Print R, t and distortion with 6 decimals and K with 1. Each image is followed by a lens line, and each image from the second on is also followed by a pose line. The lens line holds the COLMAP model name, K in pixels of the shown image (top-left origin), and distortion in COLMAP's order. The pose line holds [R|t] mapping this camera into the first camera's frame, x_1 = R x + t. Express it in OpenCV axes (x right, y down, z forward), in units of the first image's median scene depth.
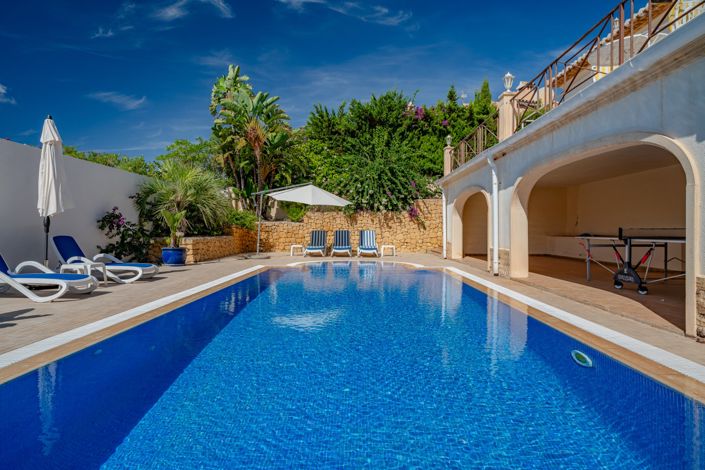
lens RADIAL K [[371.1, 0, 352.5], [0, 371.1, 235.0], [0, 0, 1]] dist [0.002356, 0.000923]
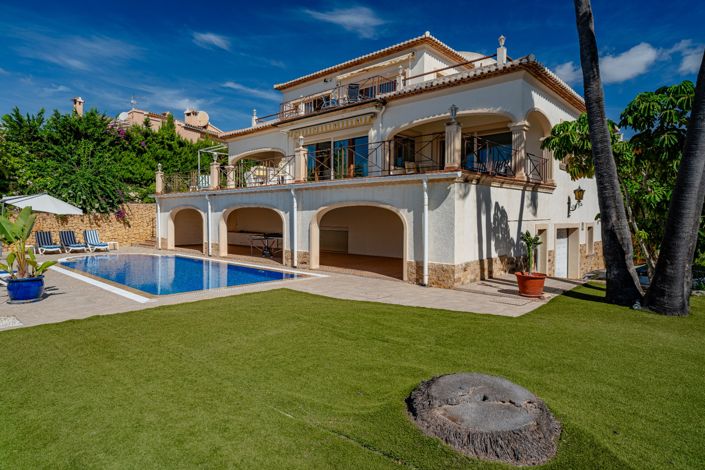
lens RADIAL K [[371.1, 0, 352.5], [0, 371.1, 235.0], [0, 0, 1]] dist [0.002356, 0.000923]
pose [[0.621828, -0.025984, 0.782722, -0.327202], [-0.000127, 0.999446, 0.033280, -0.032450], [-0.783154, -0.020794, 0.621481, -0.385687]]
